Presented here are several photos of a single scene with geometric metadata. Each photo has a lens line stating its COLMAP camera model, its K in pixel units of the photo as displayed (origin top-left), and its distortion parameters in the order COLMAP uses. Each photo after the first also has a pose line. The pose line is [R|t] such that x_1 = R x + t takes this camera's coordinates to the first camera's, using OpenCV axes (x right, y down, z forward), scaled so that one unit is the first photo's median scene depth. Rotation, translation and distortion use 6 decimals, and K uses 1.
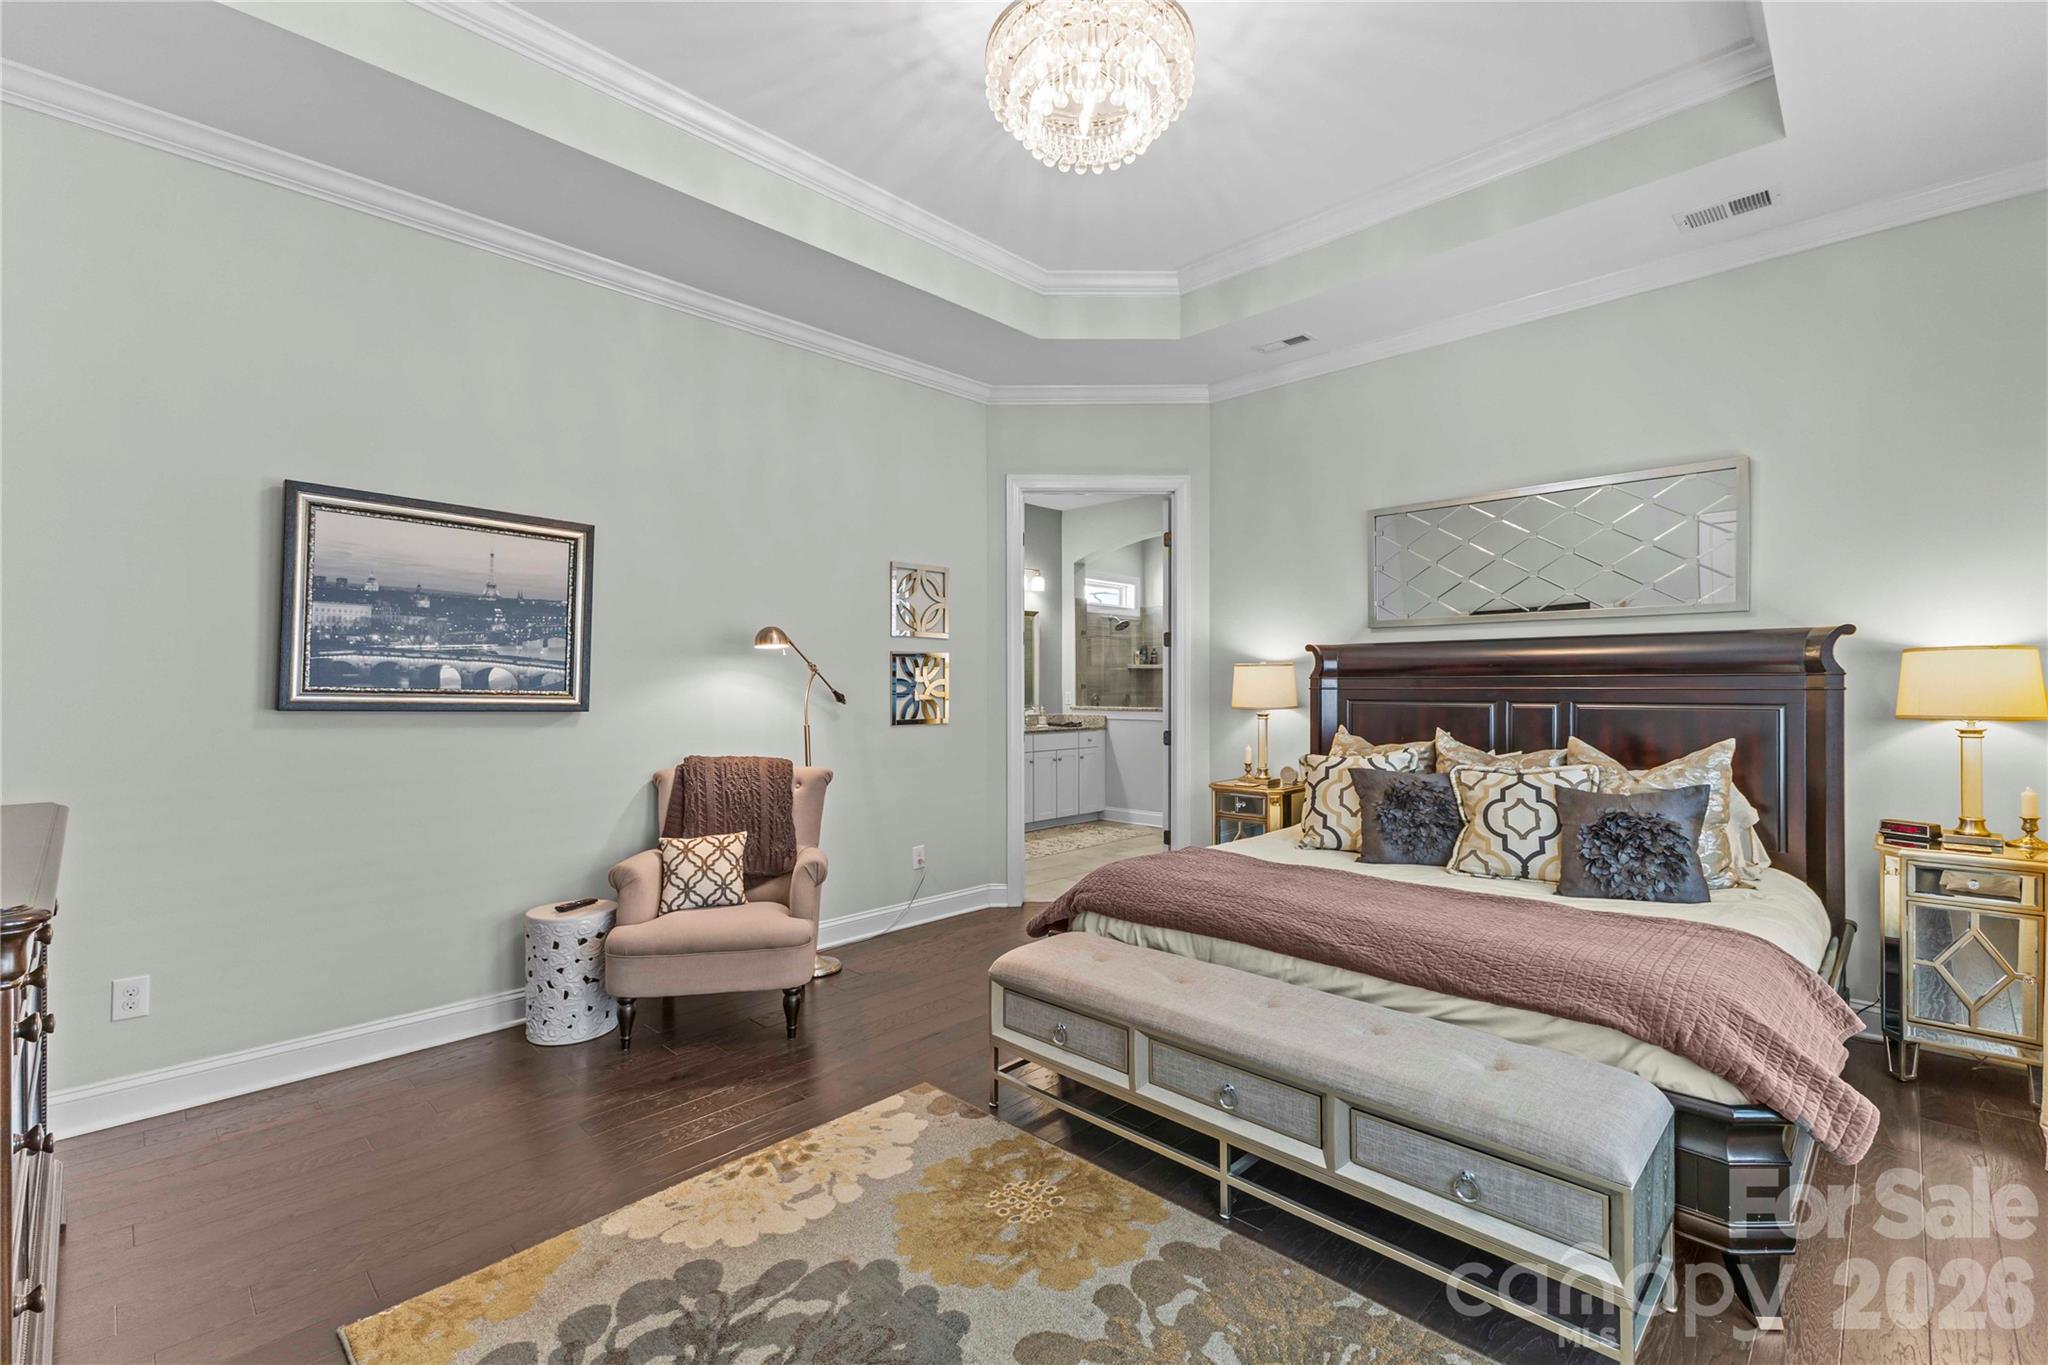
lens RADIAL K [[880.8, 0, 1026.1], [0, 880.8, 677.8], [0, 0, 1]] dist [0.006178, -0.000029]
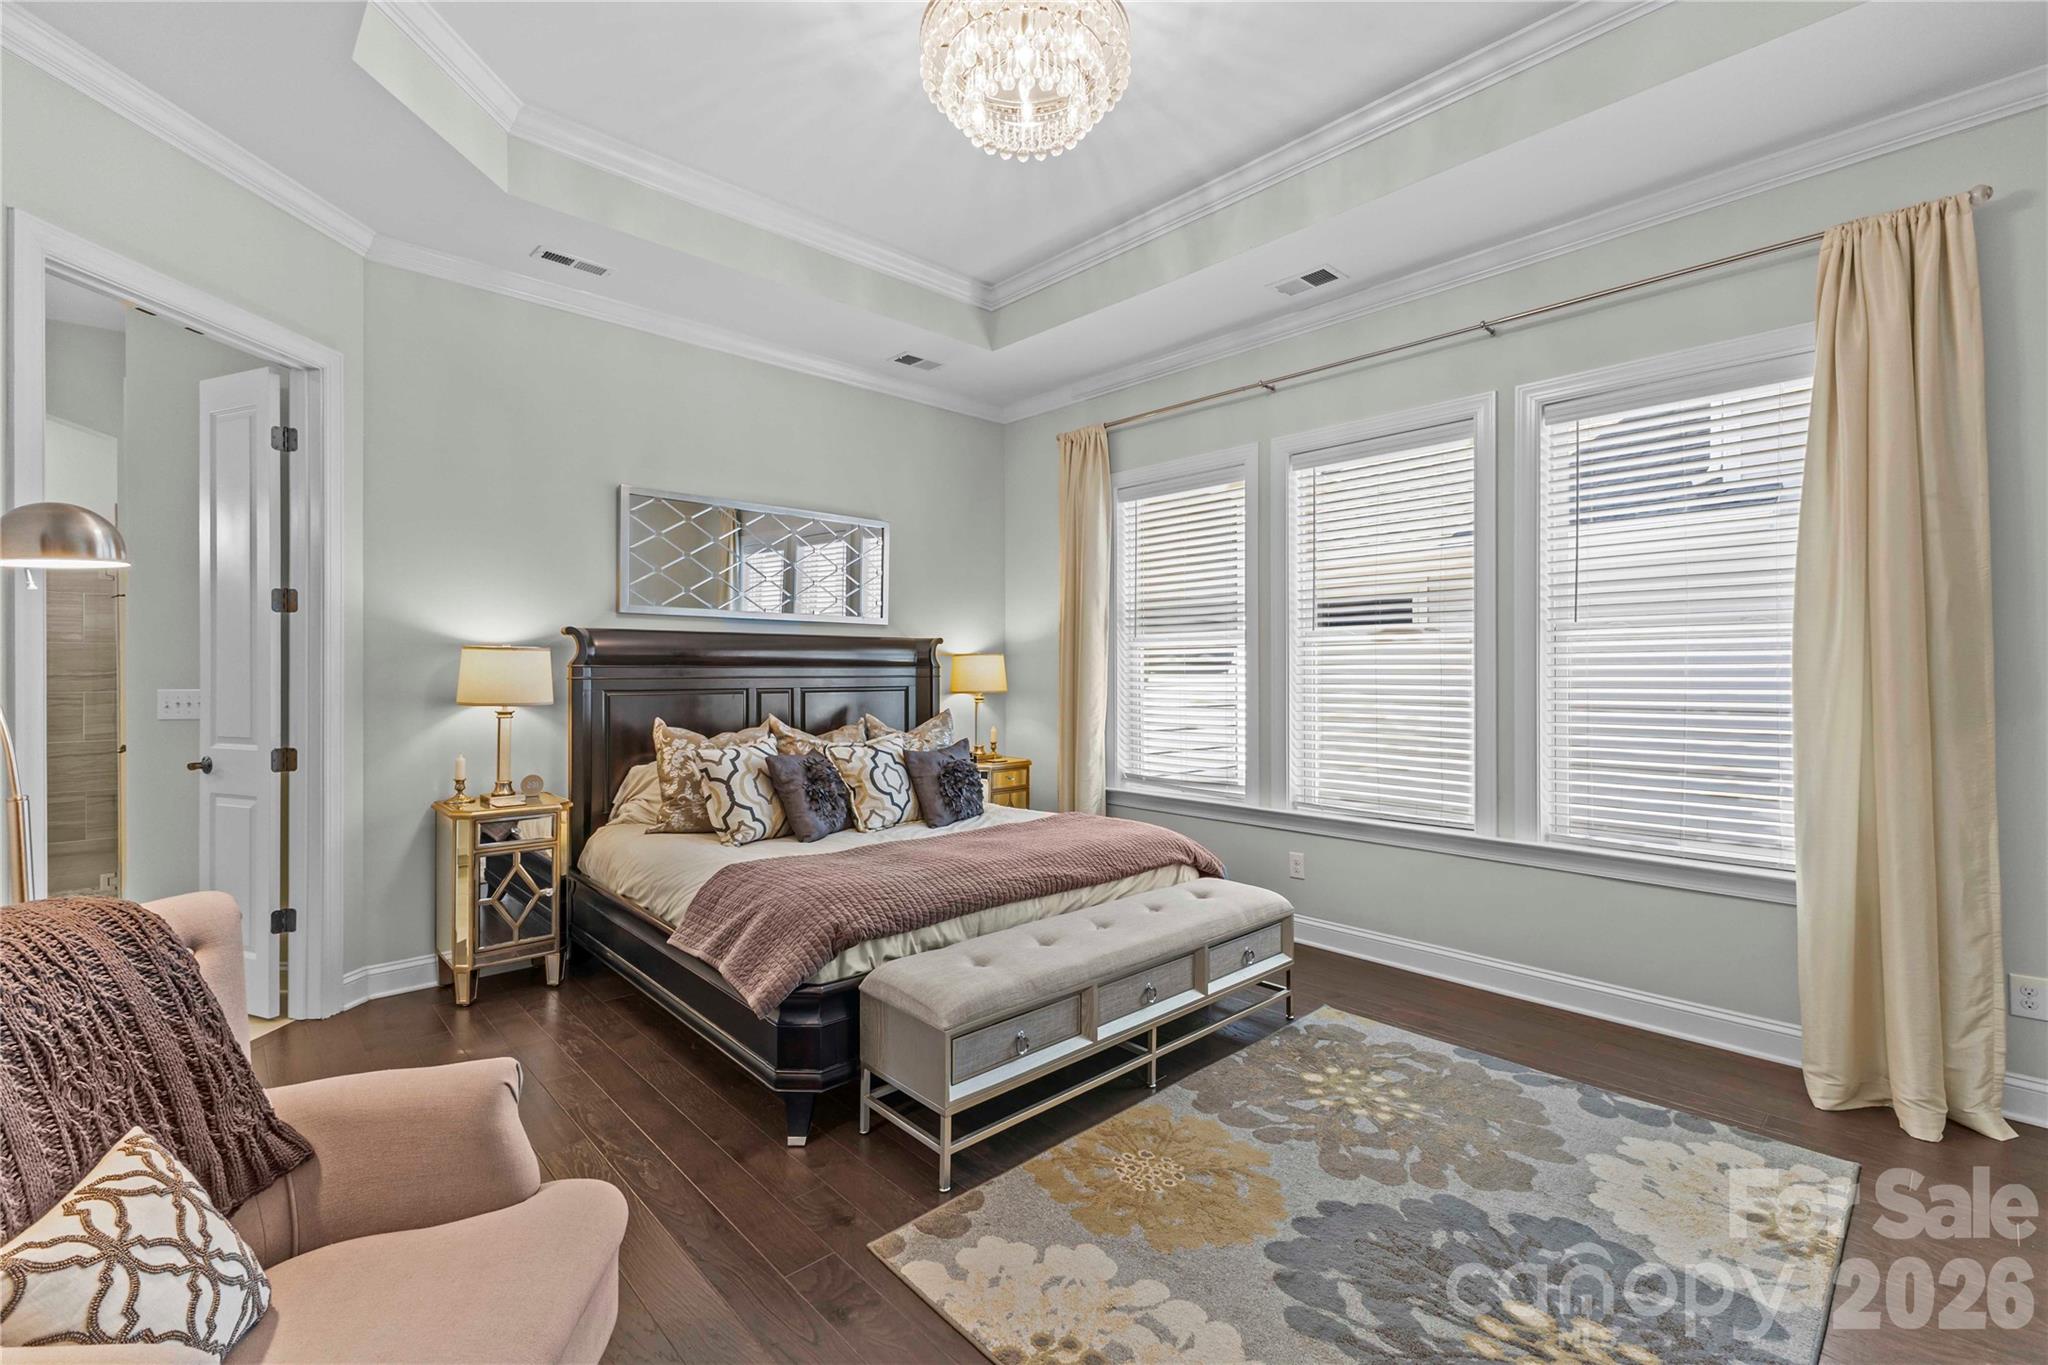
lens RADIAL K [[880.8, 0, 1026.1], [0, 880.8, 677.8], [0, 0, 1]] dist [0.006178, -0.000029]
pose [[0.049096, -0.004770, 0.998783, -0.513969], [-0.010954, 0.999926, 0.005314, 0.003010], [-0.998734, -0.011202, 0.049041, 0.539983]]
